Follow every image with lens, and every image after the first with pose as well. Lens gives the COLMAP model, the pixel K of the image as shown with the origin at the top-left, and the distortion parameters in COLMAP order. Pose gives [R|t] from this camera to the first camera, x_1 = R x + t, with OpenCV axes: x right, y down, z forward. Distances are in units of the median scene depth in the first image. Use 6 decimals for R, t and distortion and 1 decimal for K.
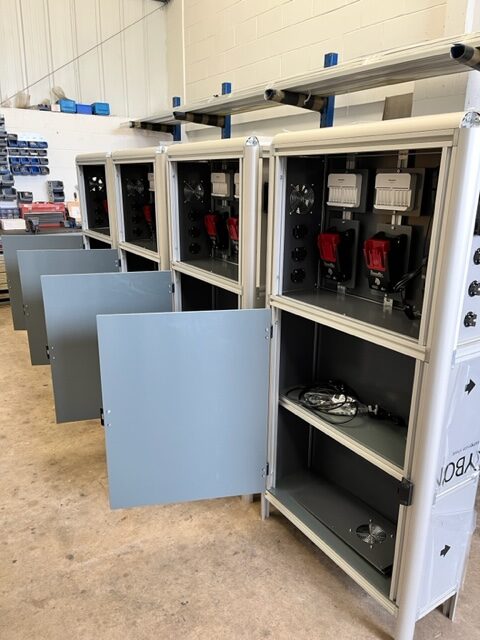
lens RADIAL K [[490.9, 0, 241.3], [0, 490.9, 324.3], [0, 0, 1]] dist [0.001276, -0.007254]
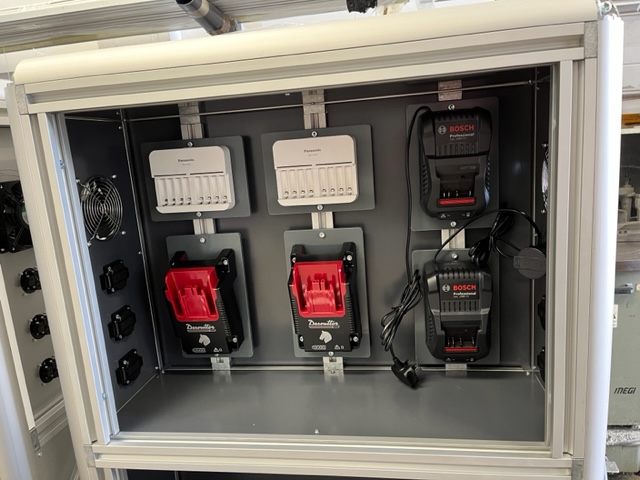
lens RADIAL K [[490.9, 0, 321.6], [0, 490.9, 245.8], [0, 0, 1]] dist [0.001276, -0.007254]
pose [[0.657056, -0.198345, 0.727280, -0.082943], [0.291369, 0.956608, -0.002348, -0.164969], [-0.695257, 0.213449, 0.686336, 0.562819]]
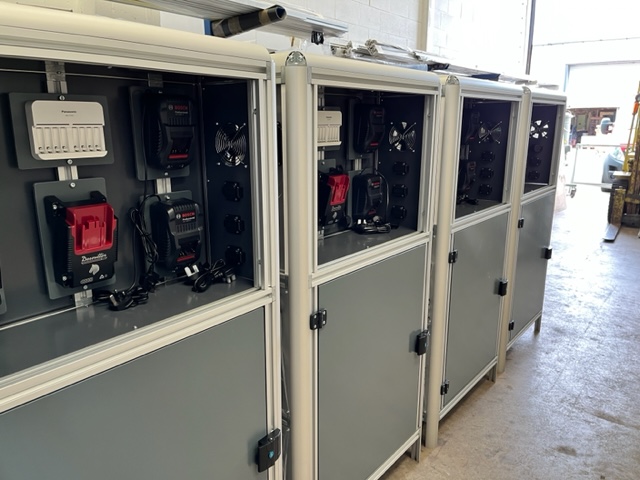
lens RADIAL K [[490.9, 0, 319.4], [0, 490.9, 236.6], [0, 0, 1]] dist [0.001276, -0.007254]
pose [[-0.333335, -0.236552, 0.912650, -0.356487], [0.245982, 0.912665, 0.326398, -0.238377], [-0.910154, 0.333295, -0.246036, 0.797271]]
